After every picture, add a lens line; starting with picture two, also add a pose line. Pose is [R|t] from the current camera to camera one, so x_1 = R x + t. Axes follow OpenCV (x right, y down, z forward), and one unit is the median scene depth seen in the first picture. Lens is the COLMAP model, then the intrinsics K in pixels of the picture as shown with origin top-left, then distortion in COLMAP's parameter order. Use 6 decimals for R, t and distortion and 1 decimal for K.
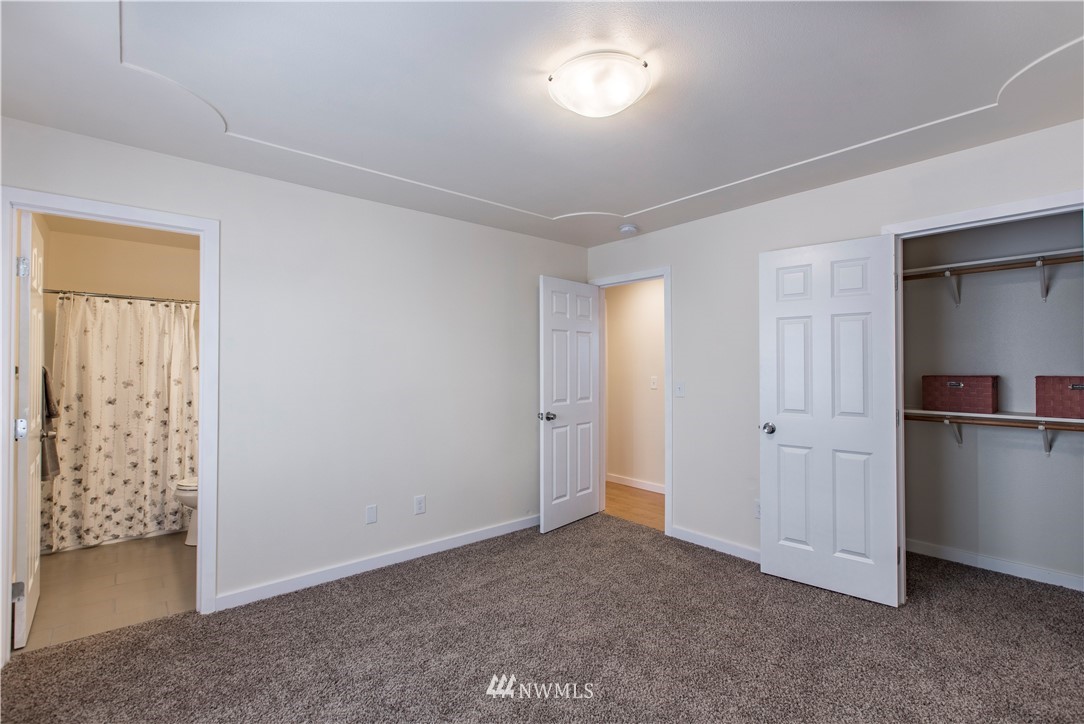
lens RADIAL K [[499.1, 0, 540.3], [0, 499.1, 361.8], [0, 0, 1]] dist [-0.000262, 0.000231]
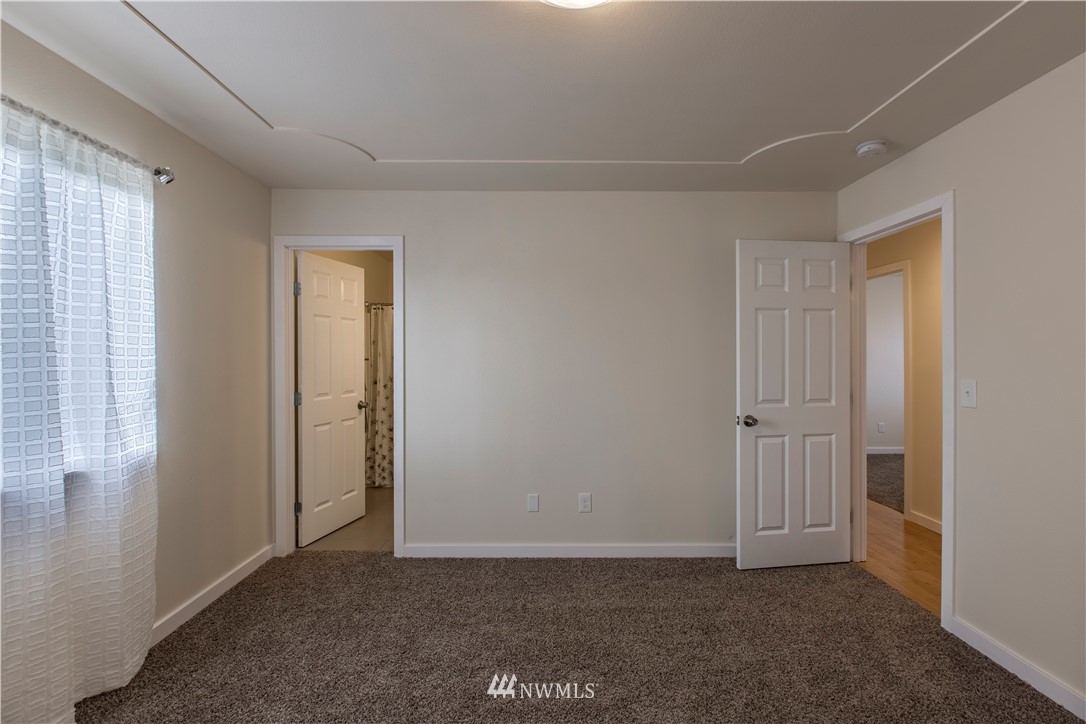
lens RADIAL K [[488.5, 0, 541.8], [0, 488.5, 358.8], [0, 0, 1]] dist [-0.000376, 0.000122]
pose [[0.764236, 0.001786, -0.644935, 0.286524], [0.004796, 0.999953, 0.008452, 0.005387], [0.644919, -0.009553, 0.764191, 0.236526]]
